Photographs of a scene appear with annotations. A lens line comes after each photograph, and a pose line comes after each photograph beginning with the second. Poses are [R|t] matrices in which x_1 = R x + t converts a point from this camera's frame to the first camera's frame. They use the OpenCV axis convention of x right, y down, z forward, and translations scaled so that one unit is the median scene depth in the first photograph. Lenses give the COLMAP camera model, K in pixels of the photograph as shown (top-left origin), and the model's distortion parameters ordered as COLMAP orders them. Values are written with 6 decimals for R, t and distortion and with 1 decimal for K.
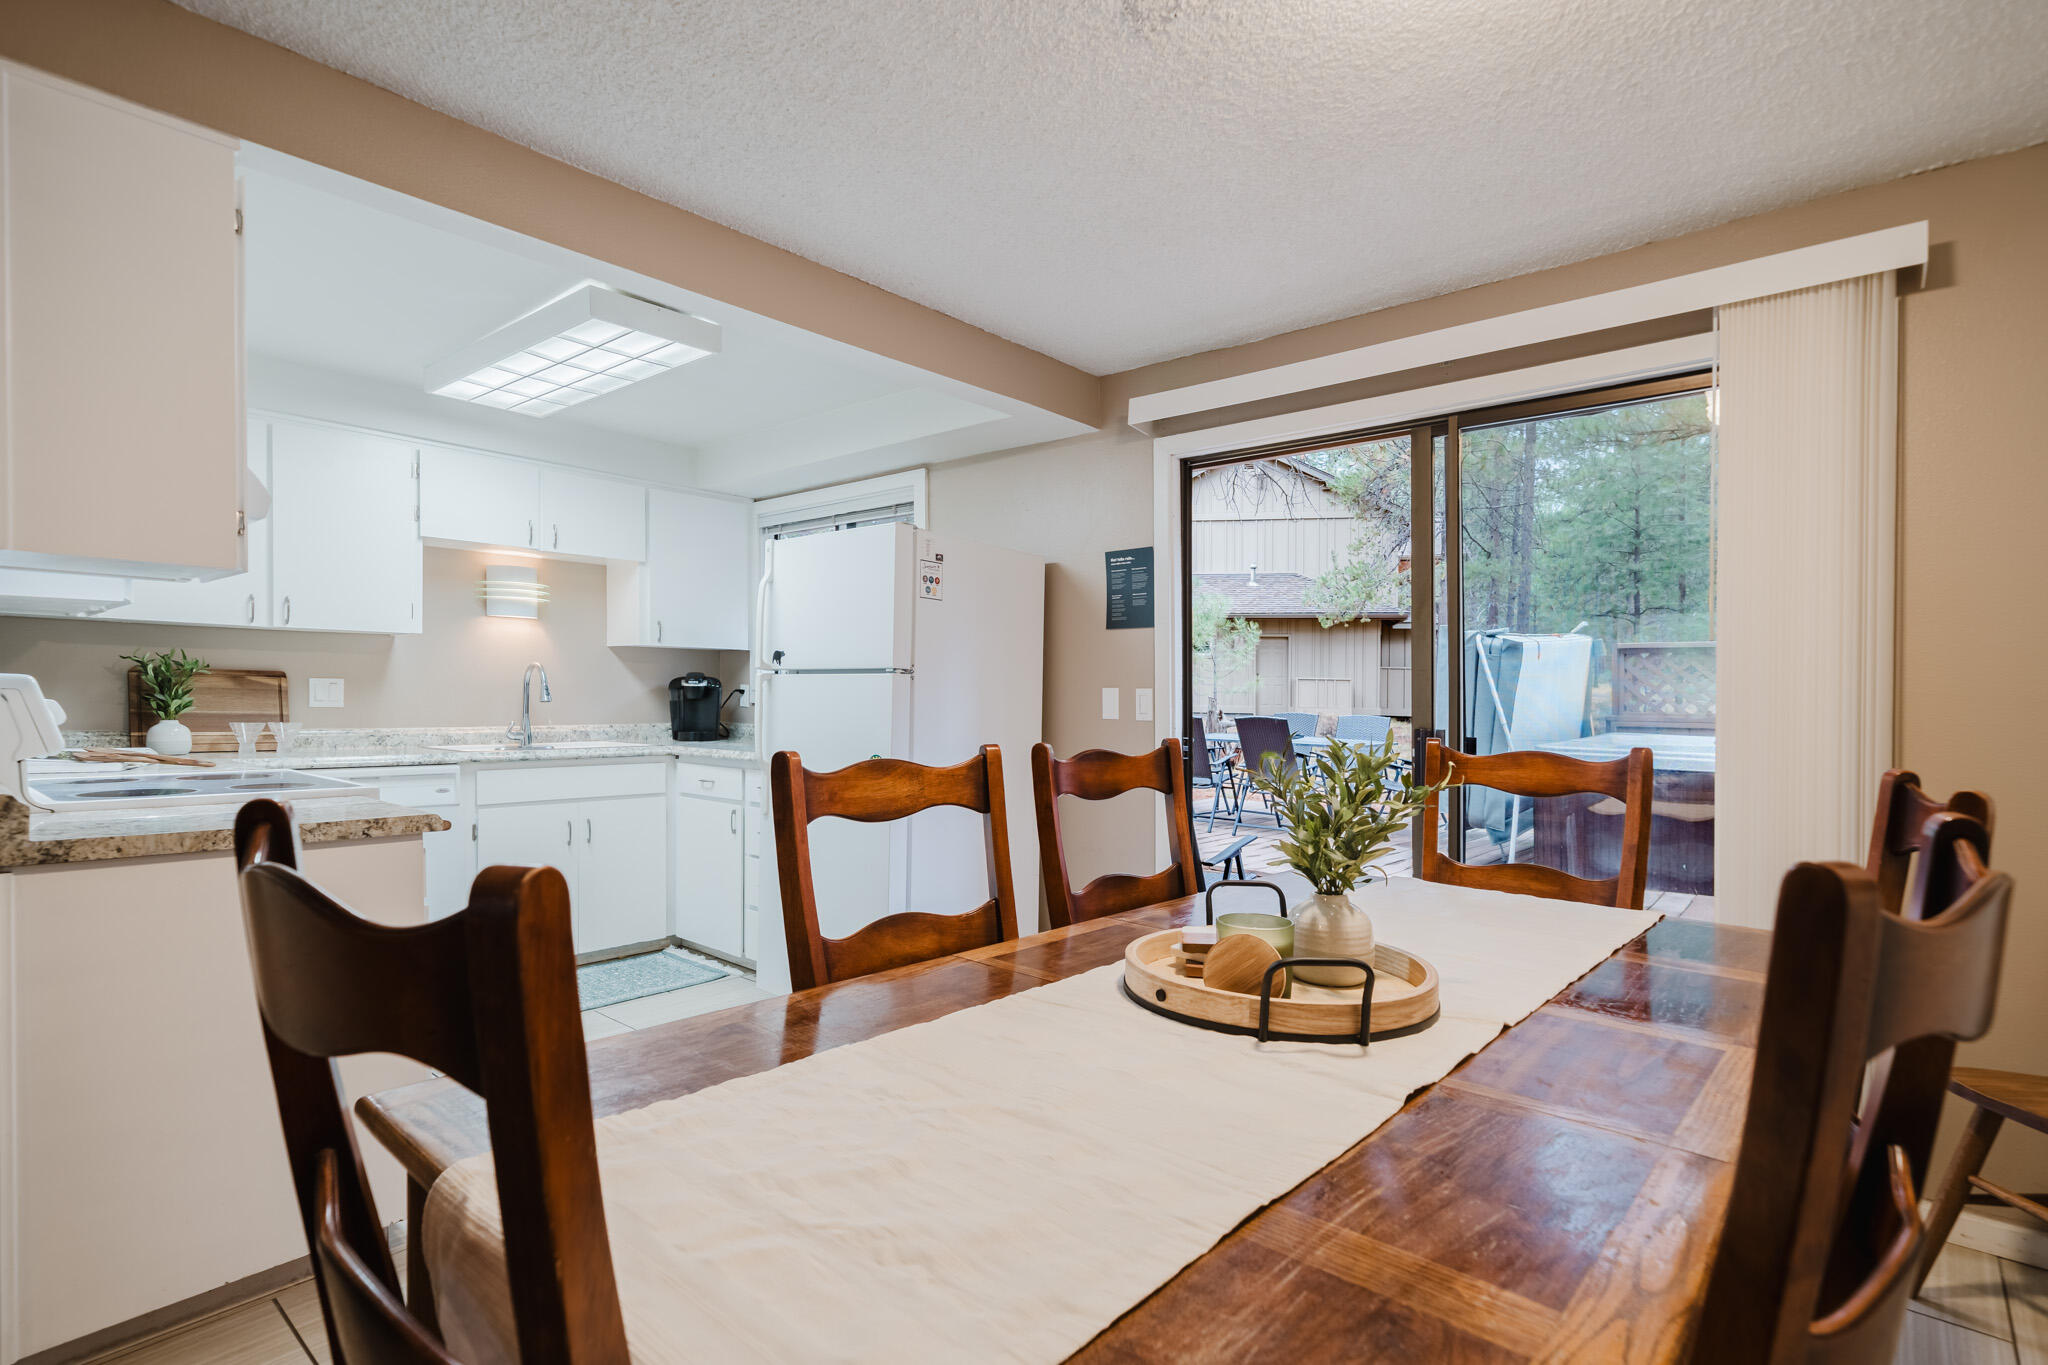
lens RADIAL K [[1081.0, 0, 1044.9], [0, 1081.0, 697.4], [0, 0, 1]] dist [0.019063, -0.009094]
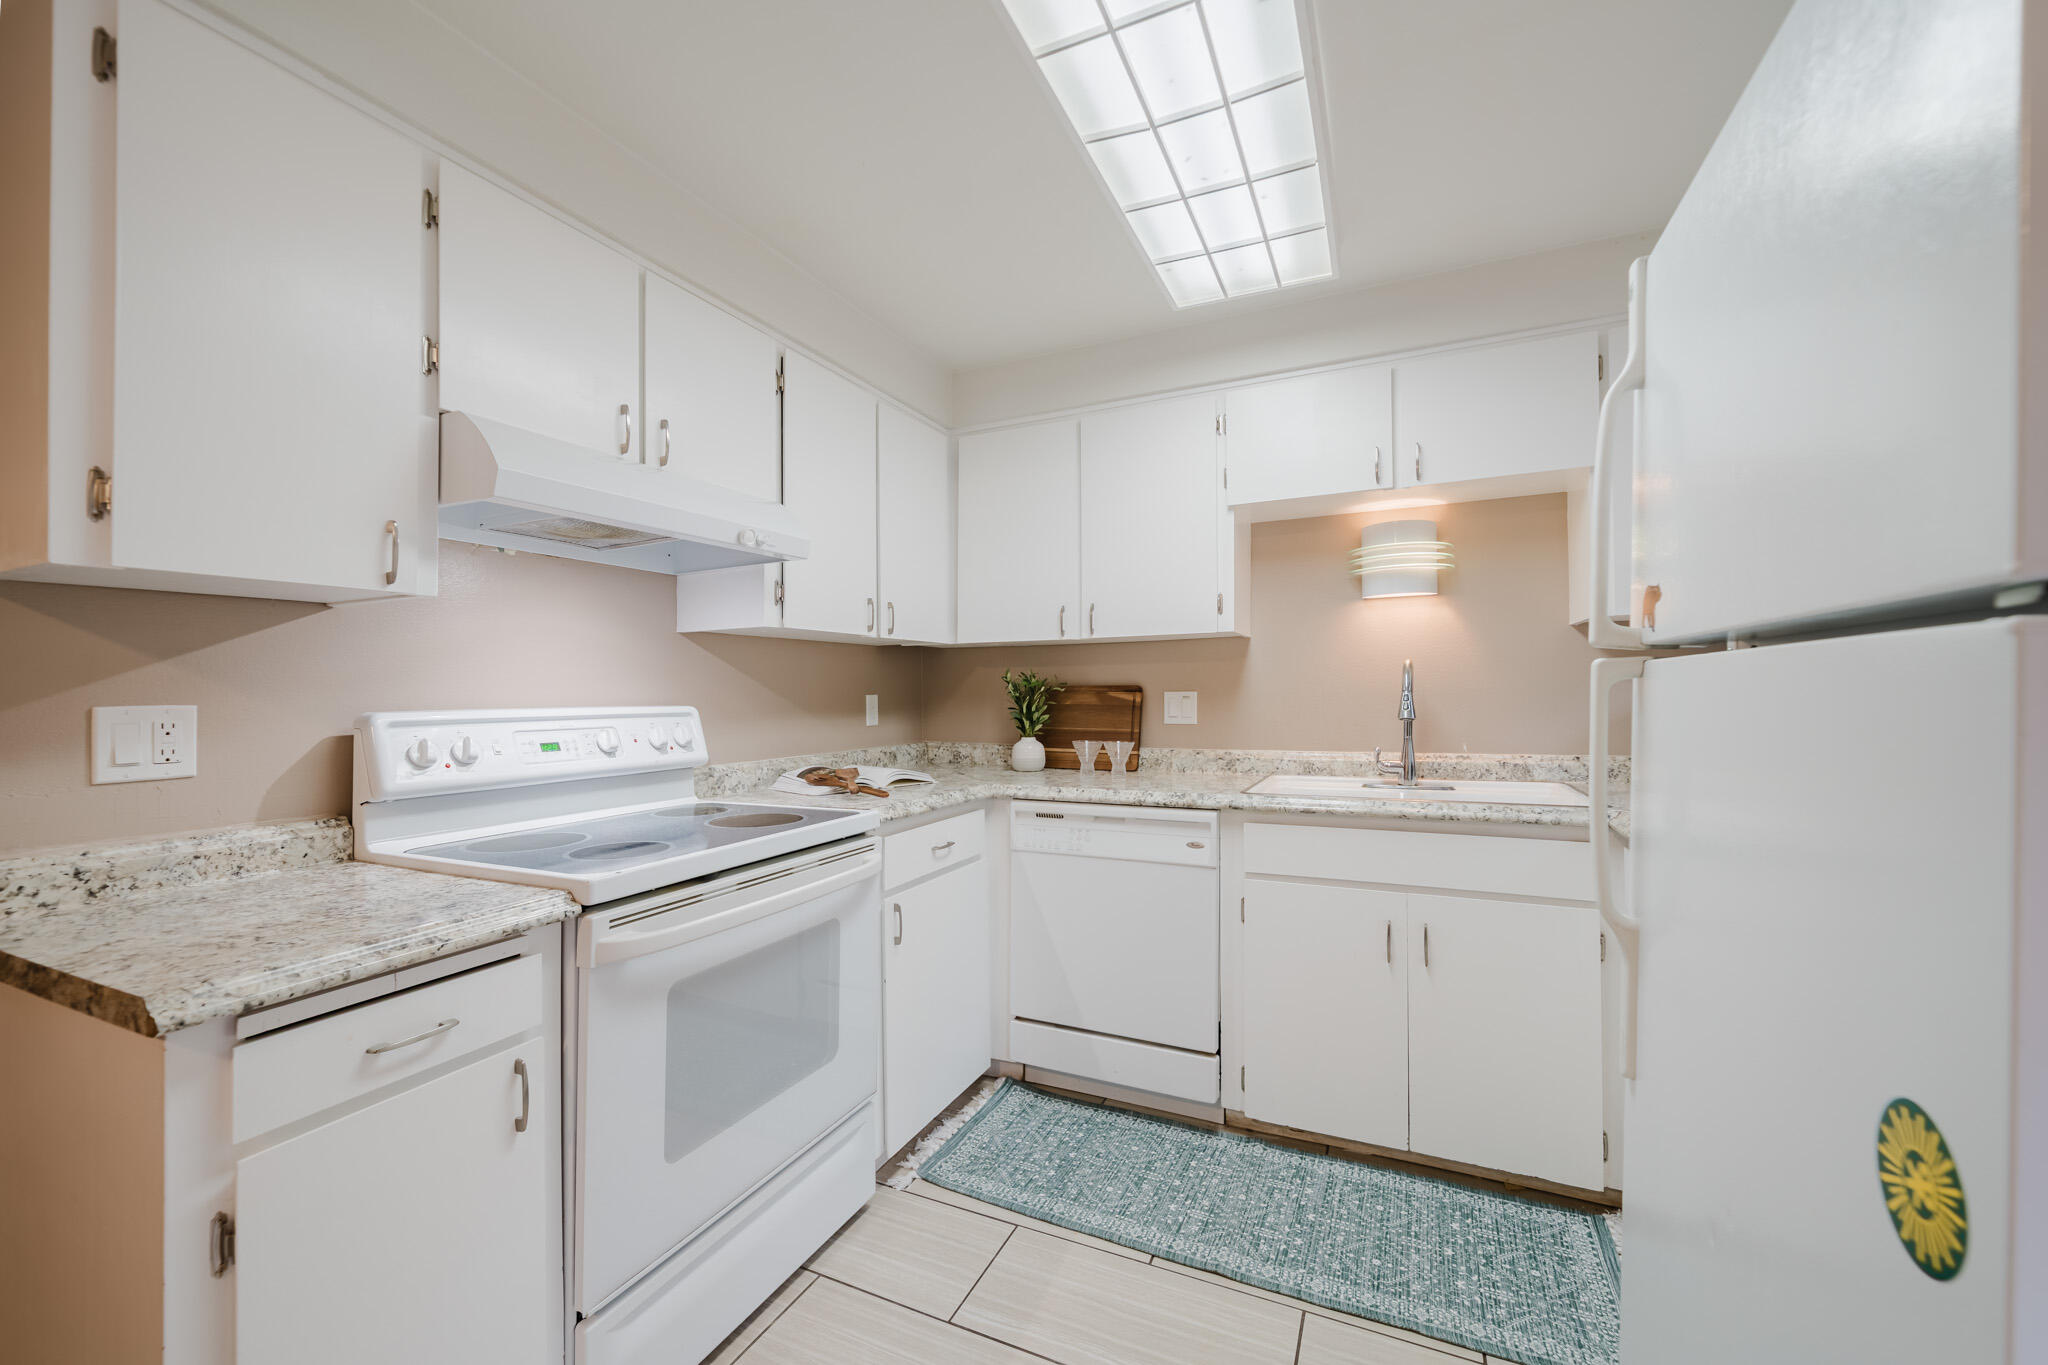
lens RADIAL K [[823.9, 0, 987.6], [0, 823.9, 674.7], [0, 0, 1]] dist [-0.002200, 0.000042]
pose [[0.234353, -0.037292, -0.971436, -0.037937], [0.016894, 0.999269, -0.034285, -0.009131], [0.972005, -0.008377, 0.234811, 0.586064]]
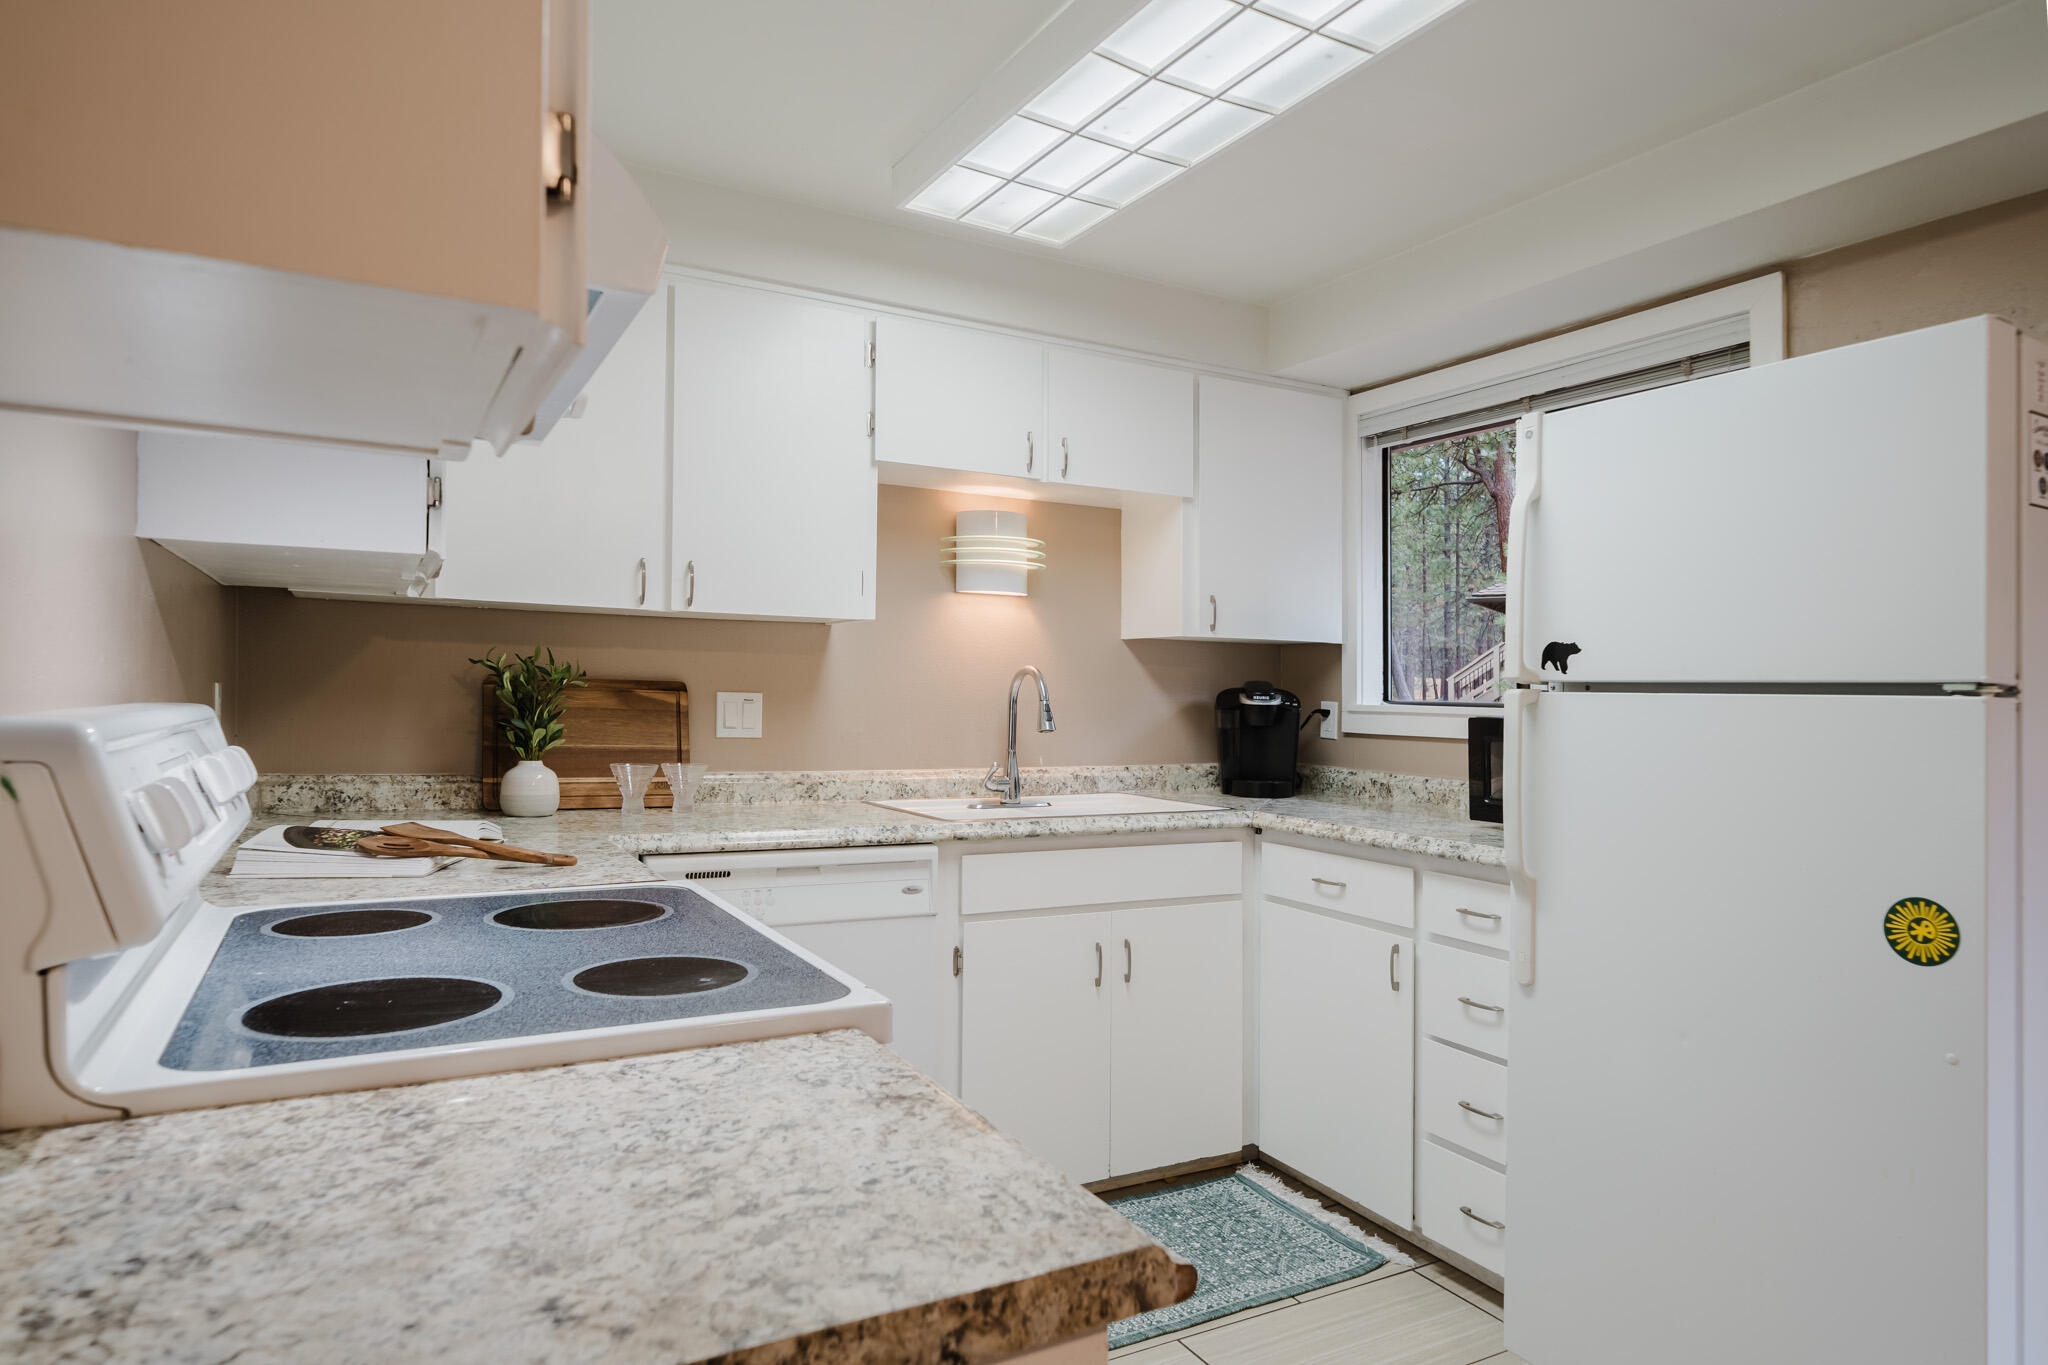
lens RADIAL K [[1268.3, 0, 1005.2], [0, 1268.3, 649.7], [0, 0, 1]] dist [0.007462, 0.000226]
pose [[0.938202, -0.005590, -0.346044, -0.217539], [-0.007773, 0.999277, -0.037217, -0.013594], [0.346001, 0.037607, 0.937480, 0.301955]]
